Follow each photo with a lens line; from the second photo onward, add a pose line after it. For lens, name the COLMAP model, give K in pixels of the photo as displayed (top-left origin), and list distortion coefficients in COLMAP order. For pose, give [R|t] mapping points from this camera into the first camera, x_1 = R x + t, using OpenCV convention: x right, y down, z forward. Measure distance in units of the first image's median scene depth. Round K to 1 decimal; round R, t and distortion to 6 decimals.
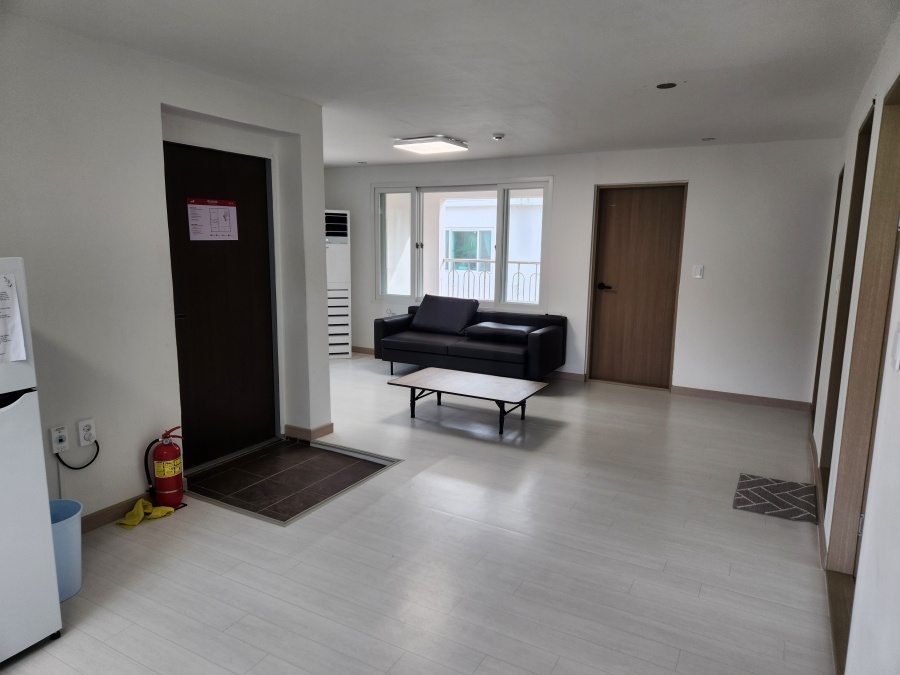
lens RADIAL K [[594.8, 0, 450.0], [0, 594.8, 337.5], [0, 0, 1]] dist [0.004728, -0.003974]
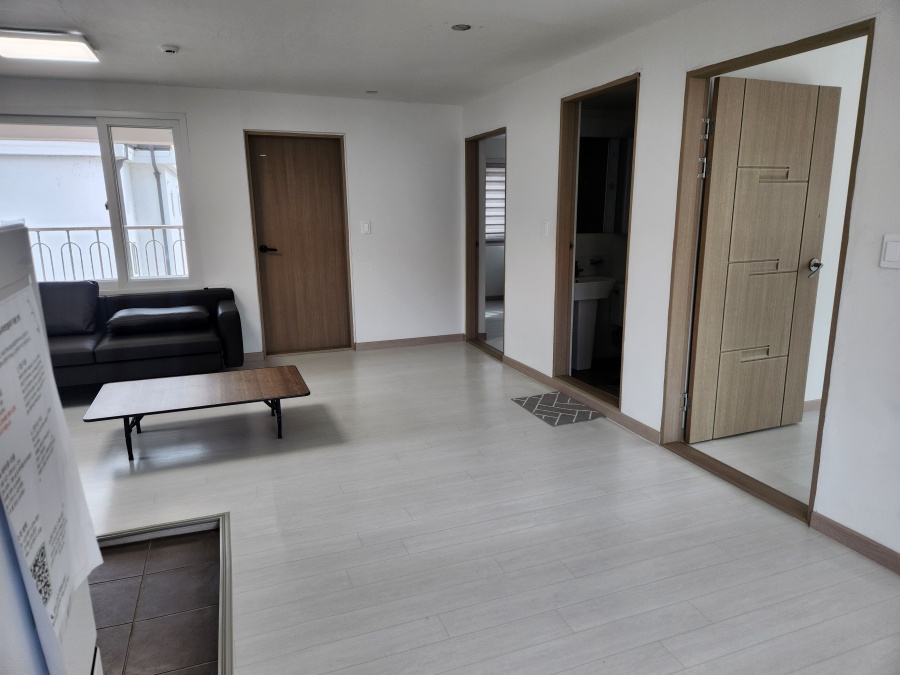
lens RADIAL K [[594.8, 0, 450.0], [0, 594.8, 337.5], [0, 0, 1]] dist [0.004728, -0.003974]
pose [[0.608168, -0.184171, 0.772148, -0.288719], [0.136787, 0.982477, 0.126600, -0.032143], [-0.781934, 0.028626, 0.622703, 0.247885]]
